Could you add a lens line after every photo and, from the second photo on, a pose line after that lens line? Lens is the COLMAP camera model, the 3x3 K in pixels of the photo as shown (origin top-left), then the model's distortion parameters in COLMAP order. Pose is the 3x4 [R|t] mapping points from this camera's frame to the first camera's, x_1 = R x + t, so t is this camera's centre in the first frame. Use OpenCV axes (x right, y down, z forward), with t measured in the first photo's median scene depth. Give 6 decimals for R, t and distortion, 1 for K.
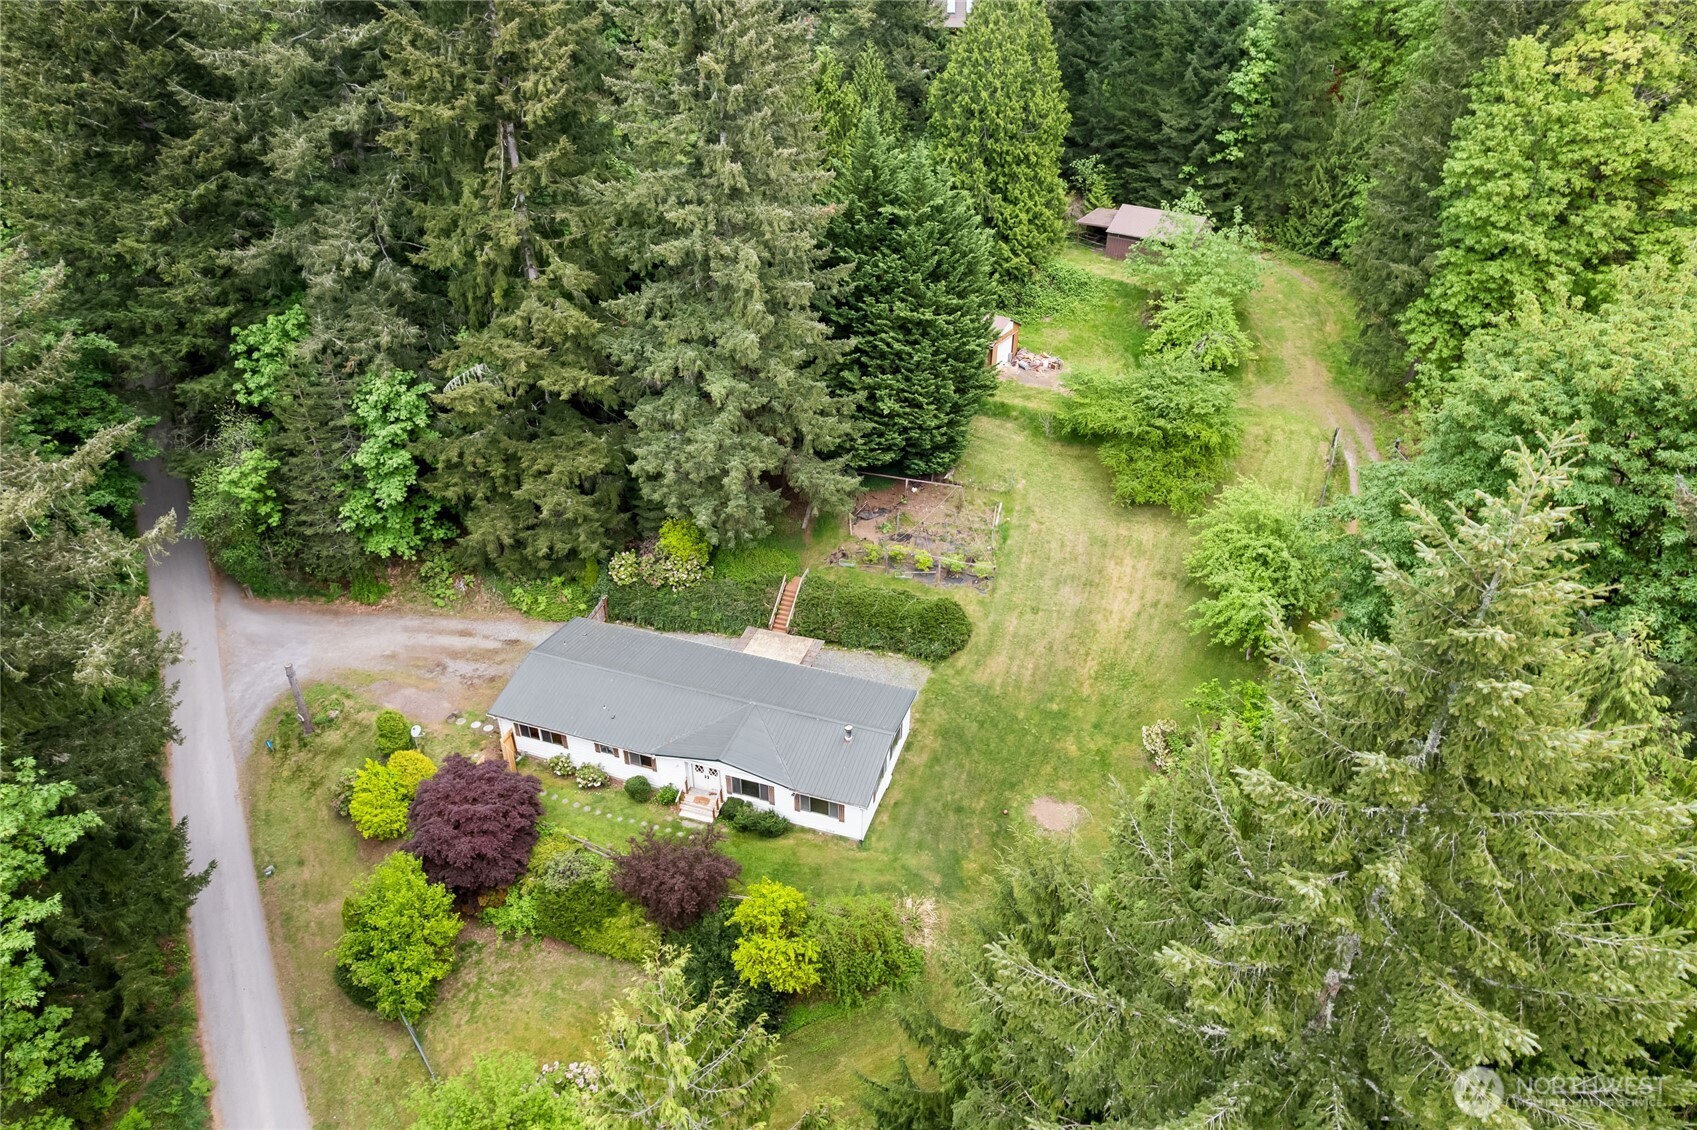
lens RADIAL K [[1081.6, 0, 837.0], [0, 1081.6, 561.7], [0, 0, 1]] dist [-0.040485, 0.017746]
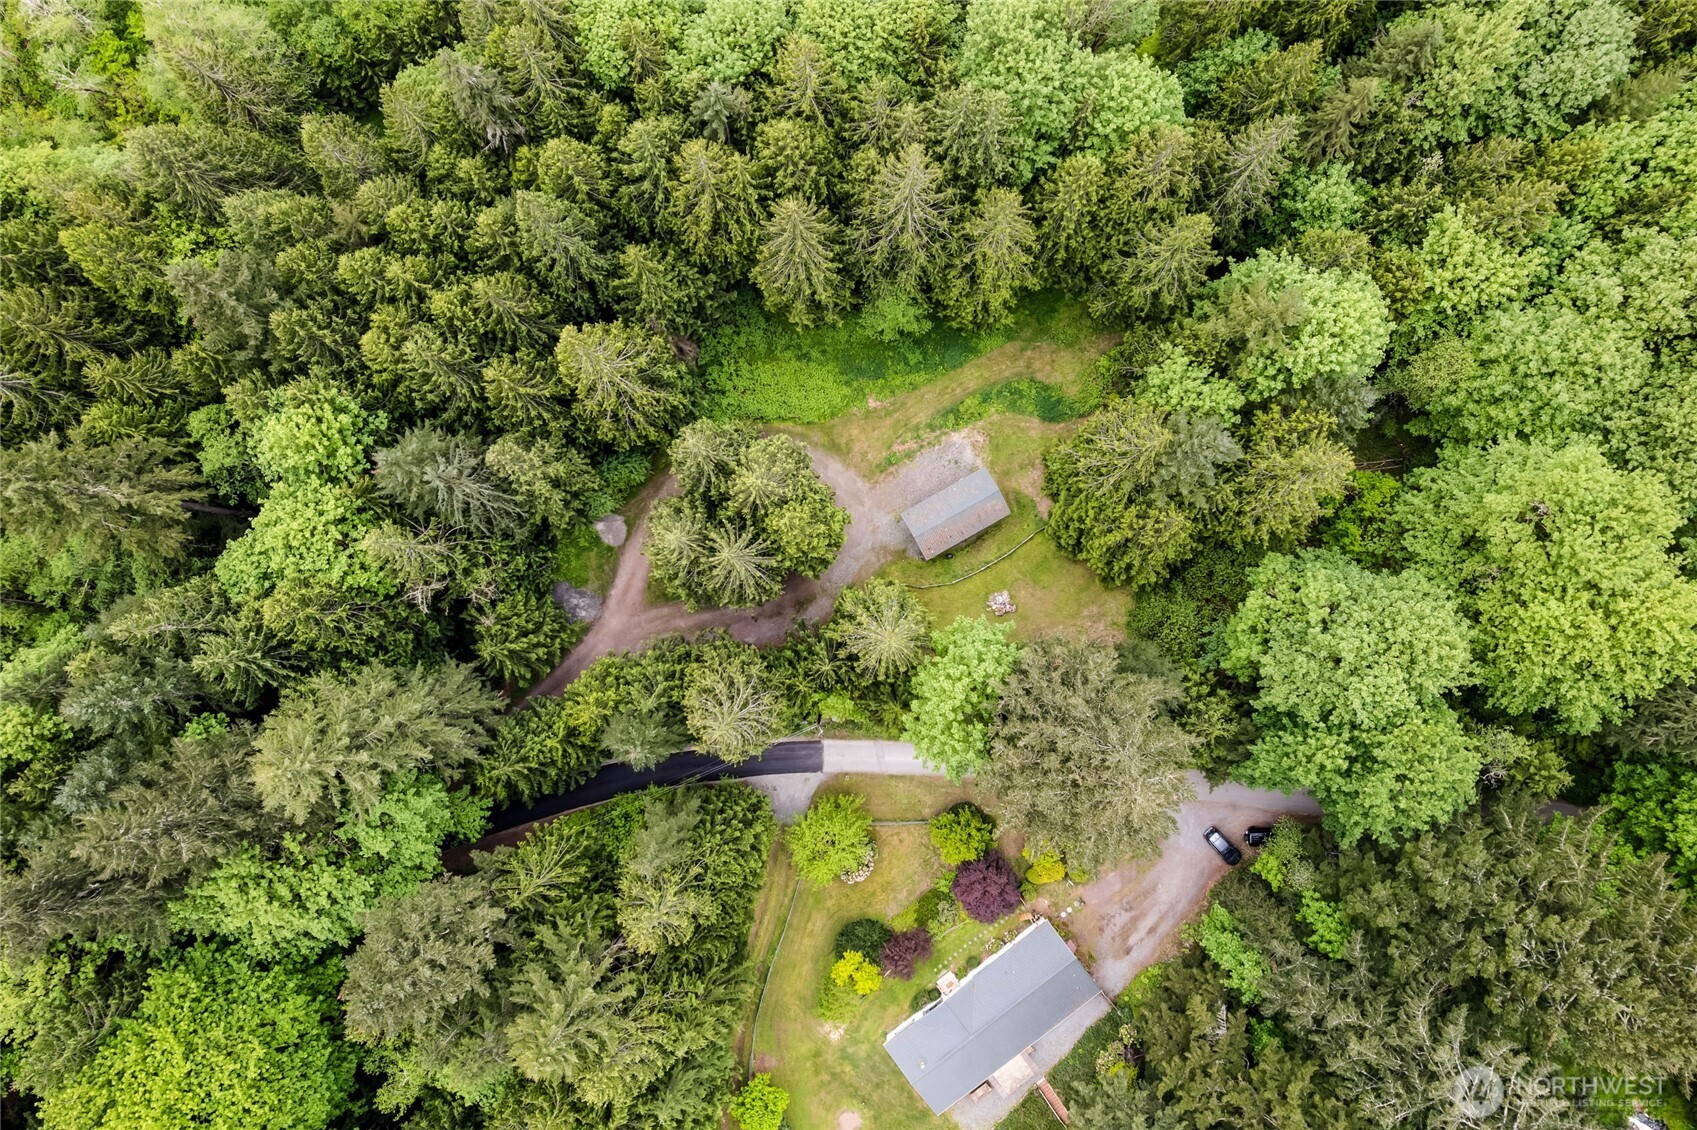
lens RADIAL K [[1081.6, 0, 842.2], [0, 1081.6, 567.5], [0, 0, 1]] dist [-0.040485, 0.017746]
pose [[-0.557326, 0.830099, -0.017990, -0.513564], [-0.453268, -0.286027, 0.844237, -0.959292], [0.695655, 0.478670, 0.535668, -0.496793]]
